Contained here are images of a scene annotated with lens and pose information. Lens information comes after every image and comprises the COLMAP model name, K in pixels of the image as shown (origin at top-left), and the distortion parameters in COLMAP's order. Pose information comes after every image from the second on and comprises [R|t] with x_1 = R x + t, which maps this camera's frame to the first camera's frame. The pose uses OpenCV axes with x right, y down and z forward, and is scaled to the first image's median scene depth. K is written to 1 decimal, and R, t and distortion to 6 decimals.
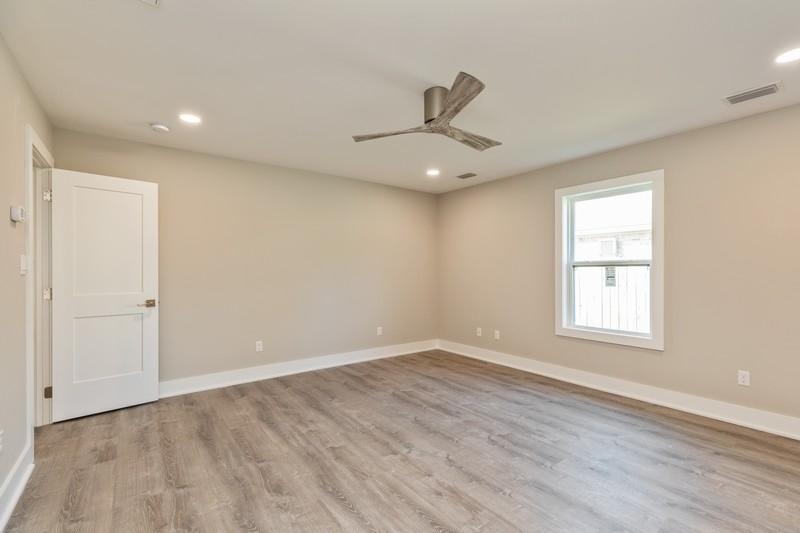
lens RADIAL K [[359.1, 0, 403.9], [0, 359.1, 265.4], [0, 0, 1]] dist [0.003158, 0.000338]
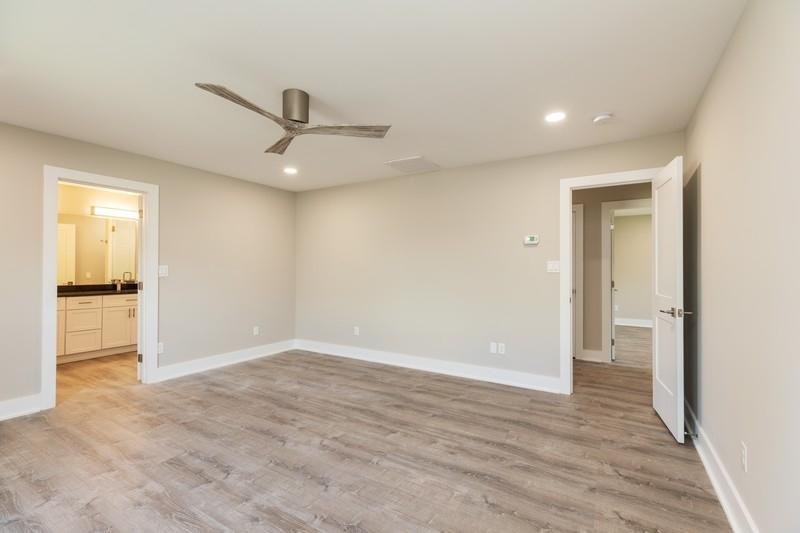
lens RADIAL K [[359.1, 0, 403.9], [0, 359.1, 265.4], [0, 0, 1]] dist [0.003158, 0.000338]
pose [[-0.928157, -0.002685, -0.372179, 0.165247], [0.005416, 0.999771, -0.020718, 0.019526], [0.372149, -0.021245, -0.927930, 1.854368]]
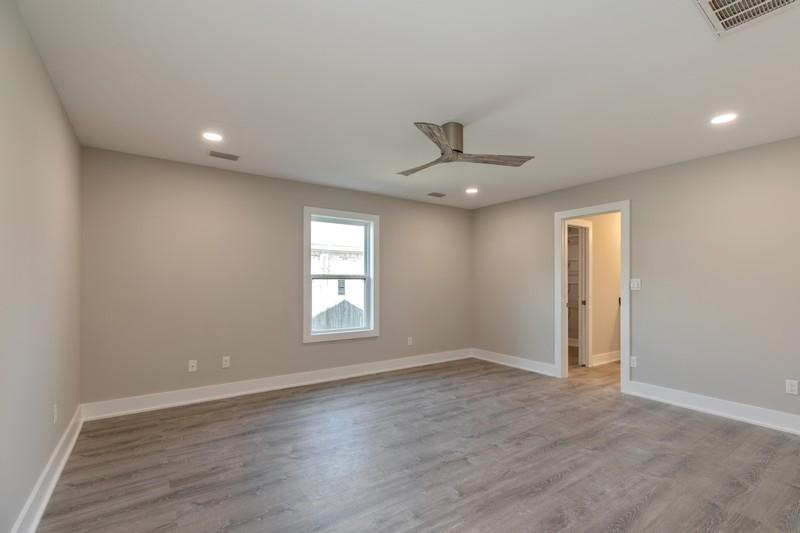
lens RADIAL K [[366.0, 0, 406.5], [0, 366.0, 269.5], [0, 0, 1]] dist [0.001533, -0.000185]
pose [[0.036204, 0.036061, 0.998694, -0.976431], [-0.016784, 0.999230, -0.035471, 0.015340], [-0.999203, -0.015478, 0.036782, 1.003623]]
